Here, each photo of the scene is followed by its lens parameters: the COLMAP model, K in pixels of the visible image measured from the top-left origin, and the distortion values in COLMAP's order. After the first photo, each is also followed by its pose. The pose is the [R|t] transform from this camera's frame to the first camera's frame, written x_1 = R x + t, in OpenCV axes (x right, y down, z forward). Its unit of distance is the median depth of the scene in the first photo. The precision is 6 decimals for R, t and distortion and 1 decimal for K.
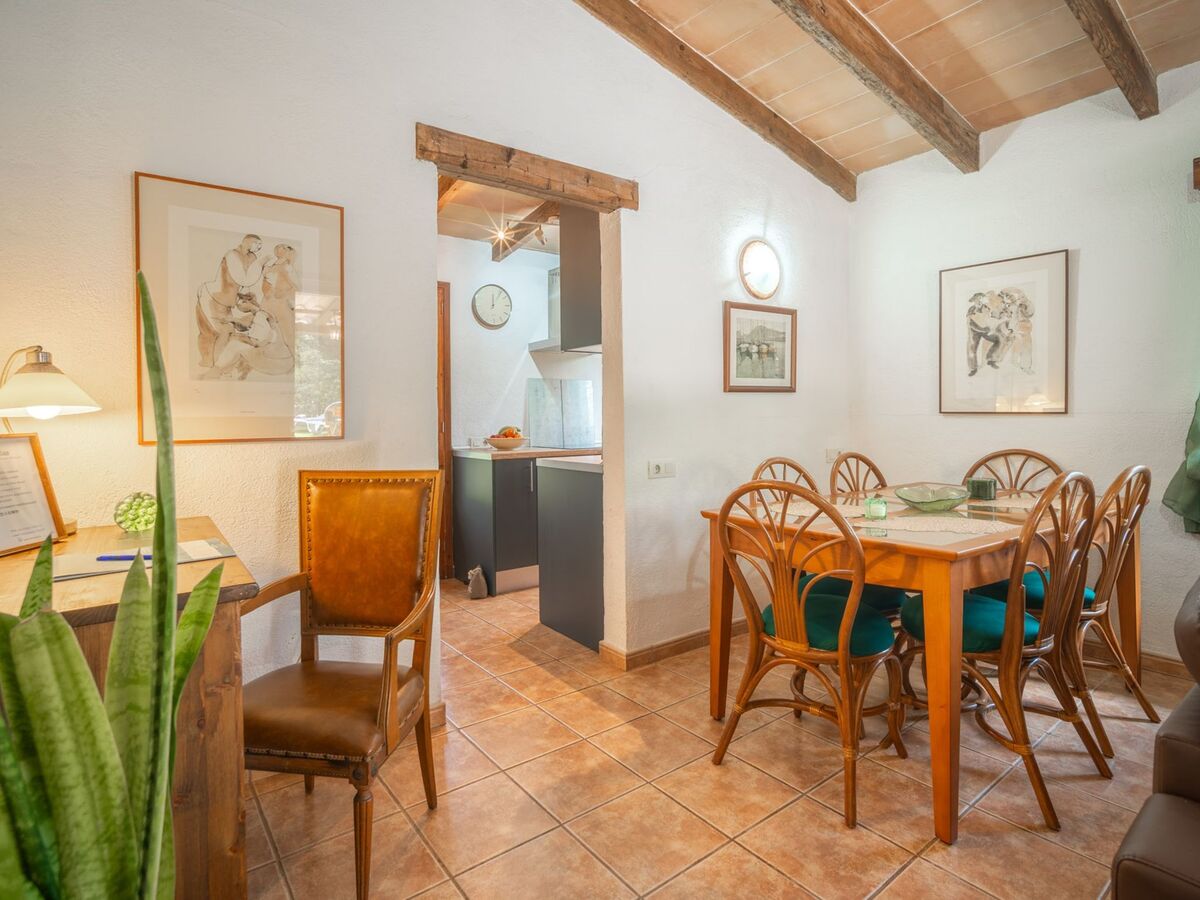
lens RADIAL K [[627.7, 0, 594.5], [0, 627.7, 416.9], [0, 0, 1]] dist [-0.021611, 0.001288]
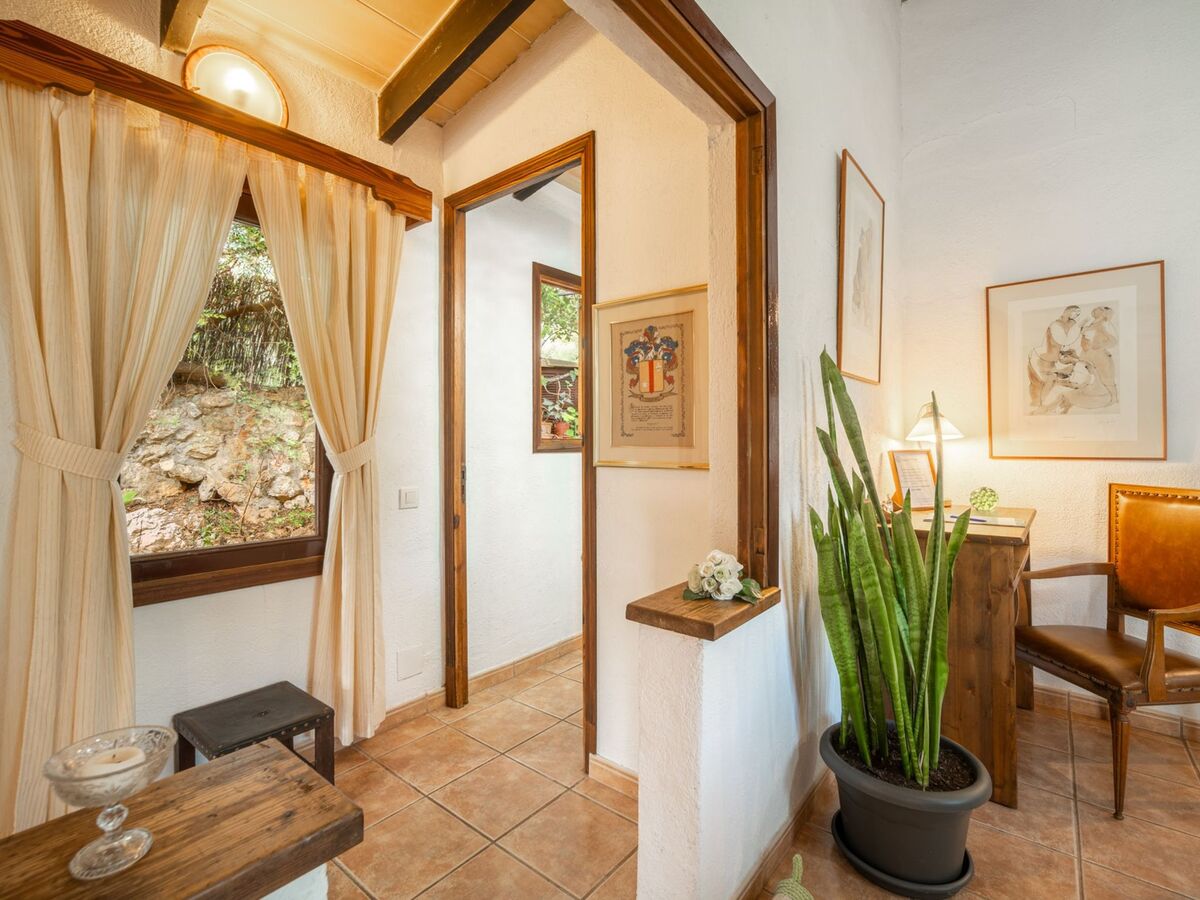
lens RADIAL K [[555.1, 0, 593.9], [0, 555.1, 434.4], [0, 0, 1]] dist [-0.010897, 0.000920]
pose [[0.238794, 0.001001, -0.971070, 0.368685], [0.002126, 0.999997, 0.001553, -0.018508], [0.971068, -0.002435, 0.238791, -0.297494]]
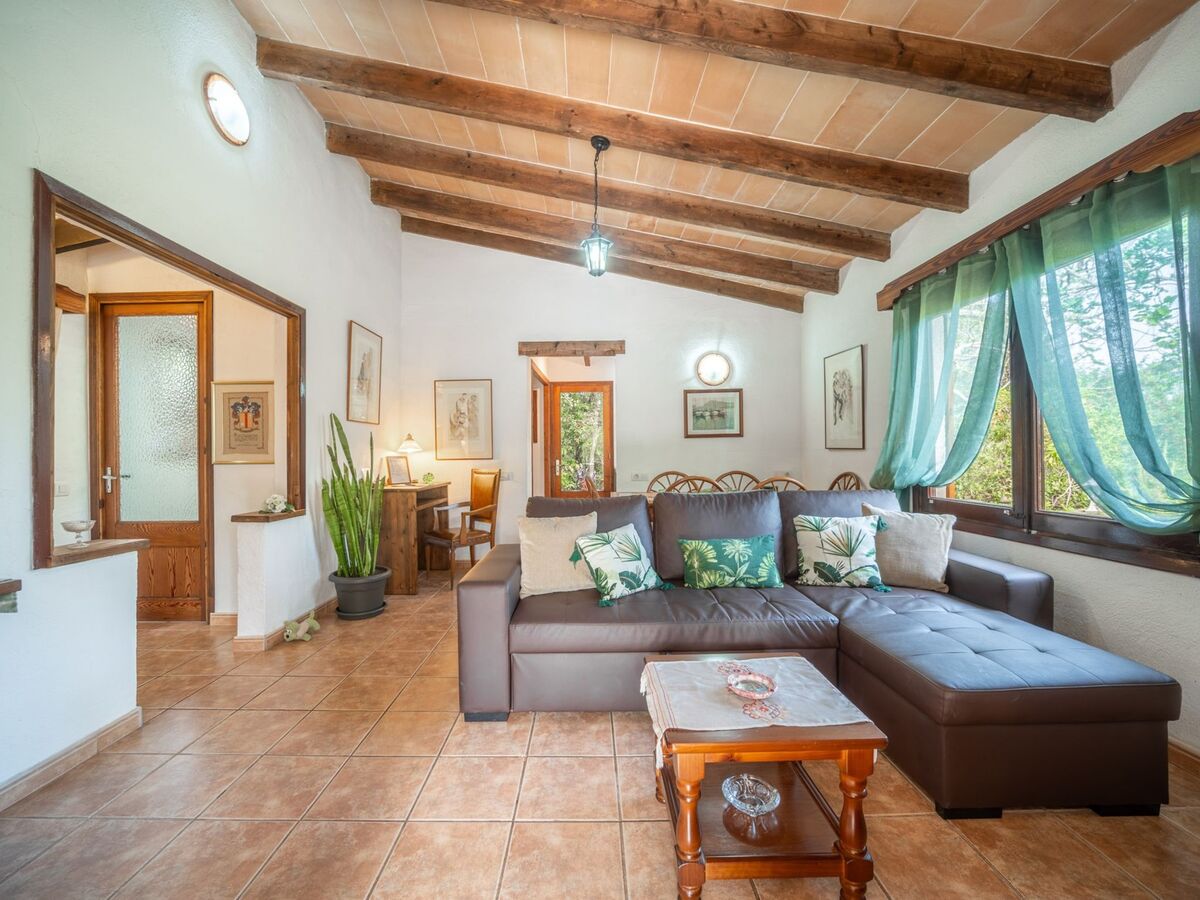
lens RADIAL K [[486.7, 0, 577.9], [0, 486.7, 450.6], [0, 0, 1]] dist [-0.024801, 0.000464]
pose [[0.795577, -0.000348, -0.605853, 1.409870], [0.002198, 0.999995, 0.002312, -0.009386], [0.605849, -0.003171, 0.795573, -0.611275]]
